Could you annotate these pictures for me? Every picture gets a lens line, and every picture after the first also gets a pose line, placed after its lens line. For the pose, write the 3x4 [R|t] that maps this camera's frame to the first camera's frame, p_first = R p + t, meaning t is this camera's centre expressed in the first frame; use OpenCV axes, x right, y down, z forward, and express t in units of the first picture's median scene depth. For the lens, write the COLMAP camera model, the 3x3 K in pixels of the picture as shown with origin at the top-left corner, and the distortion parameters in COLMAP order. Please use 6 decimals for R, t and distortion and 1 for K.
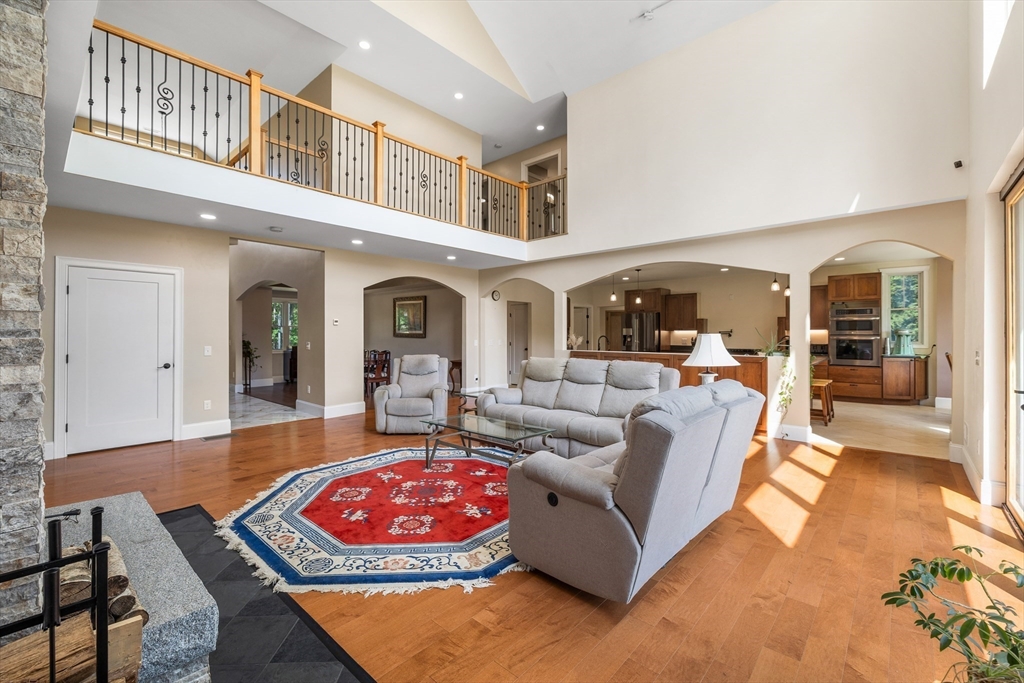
lens RADIAL K [[433.1, 0, 512.0], [0, 433.1, 331.2], [0, 0, 1]] dist [0.001339, 0.000172]
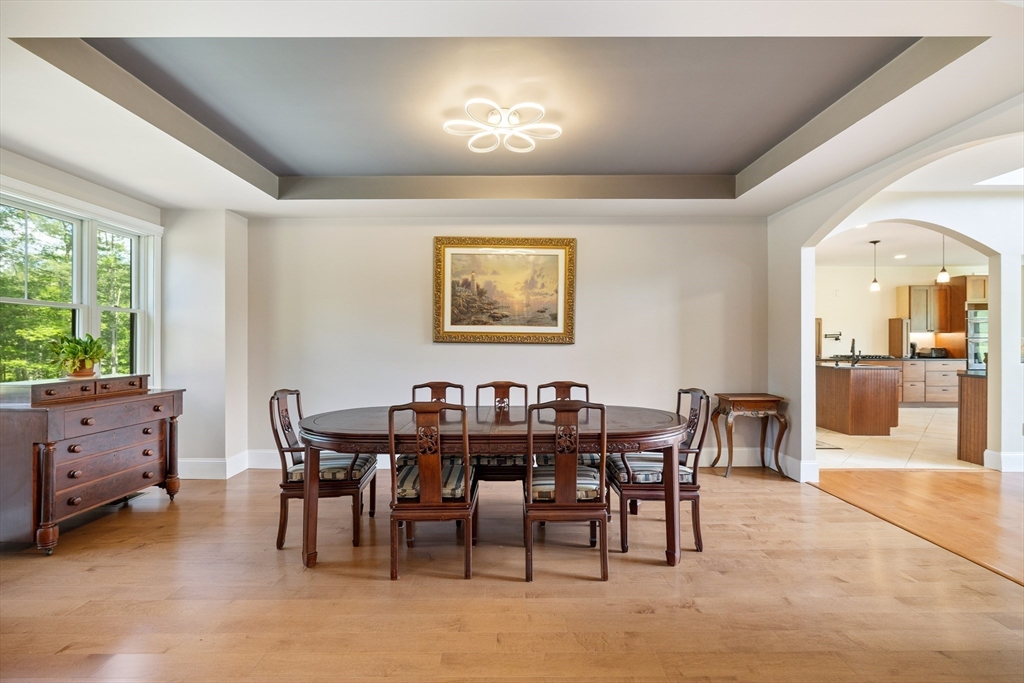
lens RADIAL K [[465.1, 0, 512.7], [0, 465.1, 340.6], [0, 0, 1]] dist [-0.003520, -0.000518]
pose [[0.733218, -0.000659, 0.679993, -0.722127], [-0.002215, 0.999992, 0.003358, 0.013980], [-0.679990, -0.003968, 0.733211, 0.996494]]
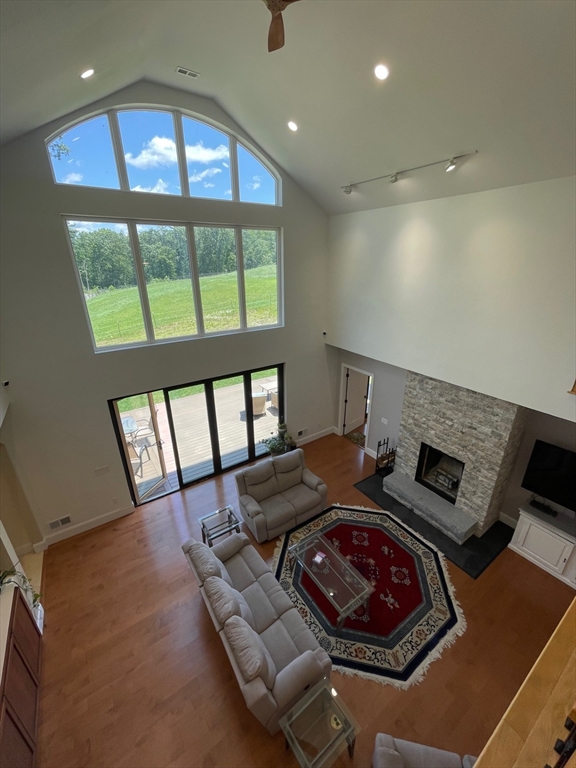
lens RADIAL K [[311.1, 0, 291.2], [0, 311.1, 383.2], [0, 0, 1]] dist [-0.008707, 0.000479]
pose [[-0.972323, -0.082431, 0.218614, -0.059560], [0.003219, 0.930878, 0.365316, -0.405593], [-0.233616, 0.355910, -0.904849, 0.912374]]
